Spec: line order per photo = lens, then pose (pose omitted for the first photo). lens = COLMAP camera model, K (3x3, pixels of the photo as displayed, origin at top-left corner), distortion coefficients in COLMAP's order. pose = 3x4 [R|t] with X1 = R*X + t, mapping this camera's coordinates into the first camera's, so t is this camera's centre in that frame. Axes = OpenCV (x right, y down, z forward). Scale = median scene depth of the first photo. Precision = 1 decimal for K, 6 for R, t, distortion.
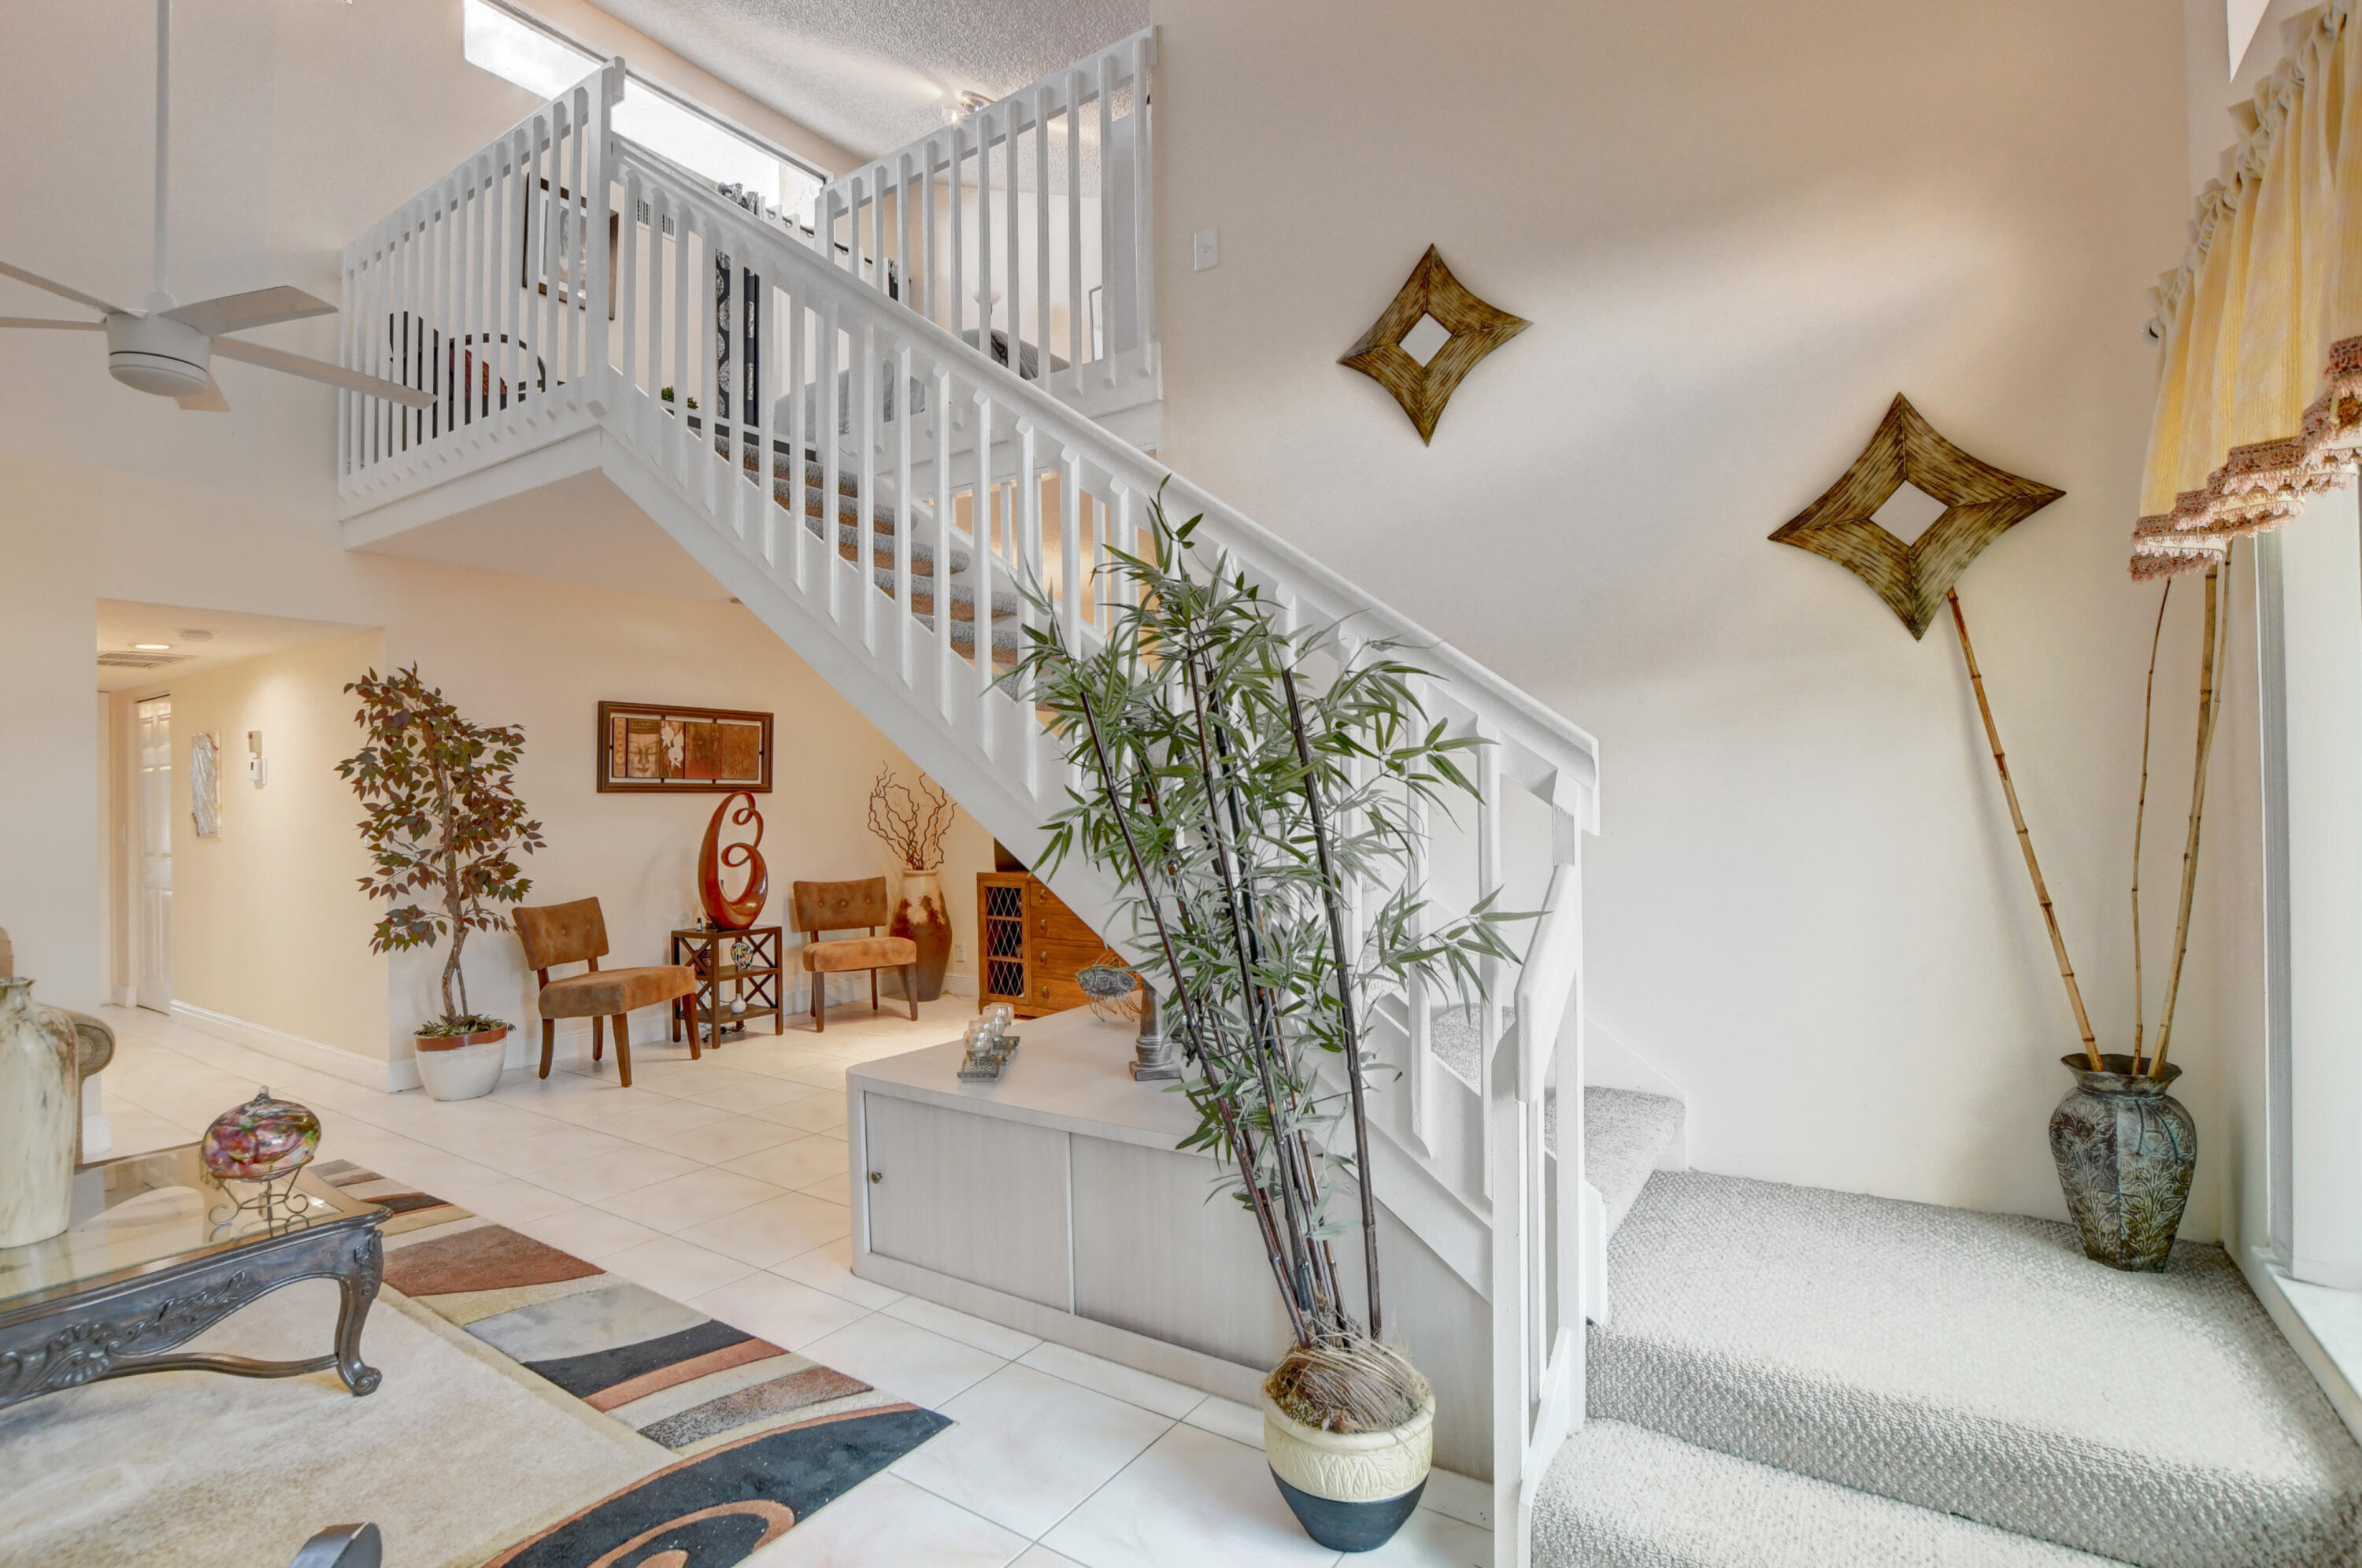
lens RADIAL K [[1108.2, 0, 1161.0], [0, 1108.2, 788.8], [0, 0, 1]] dist [-0.028920, 0.002887]
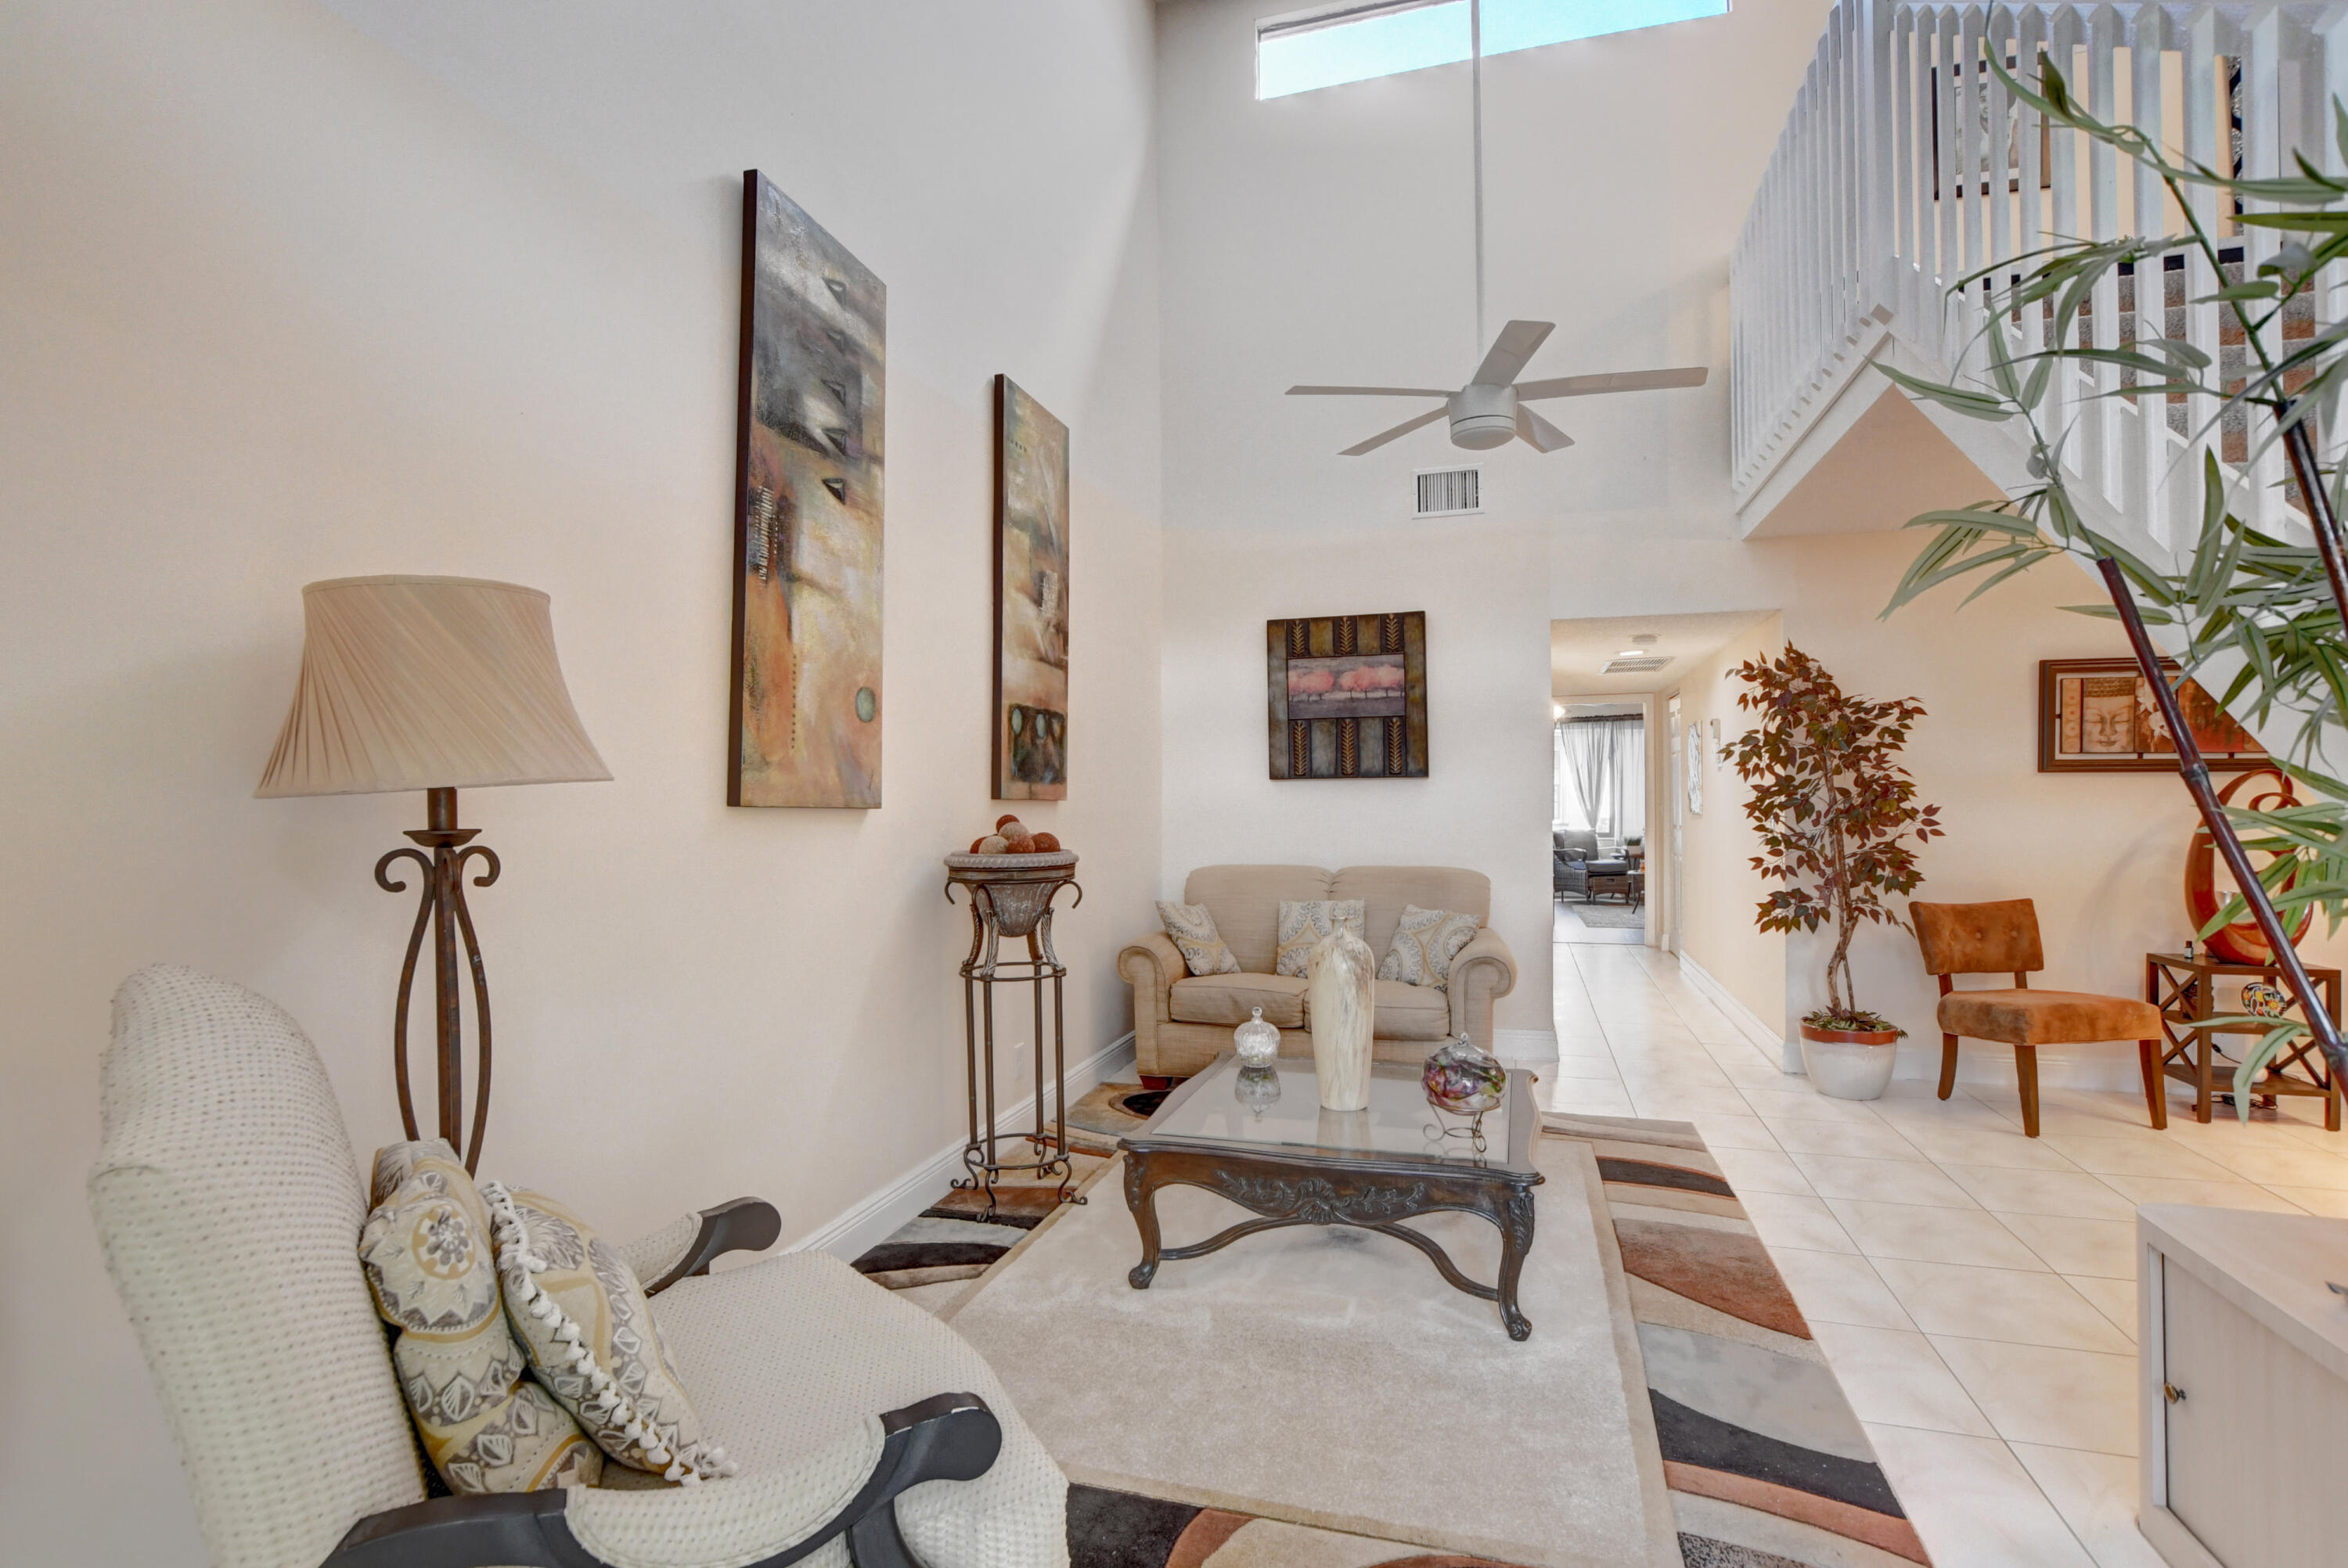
lens RADIAL K [[1101.6, 0, 1182.9], [0, 1101.6, 795.1], [0, 0, 1]] dist [-0.028920, 0.002887]
pose [[0.287199, 0.012682, -0.957787, 0.084816], [0.010925, 0.999804, 0.016514, 0.000119], [0.957809, -0.015207, 0.287004, 0.166225]]
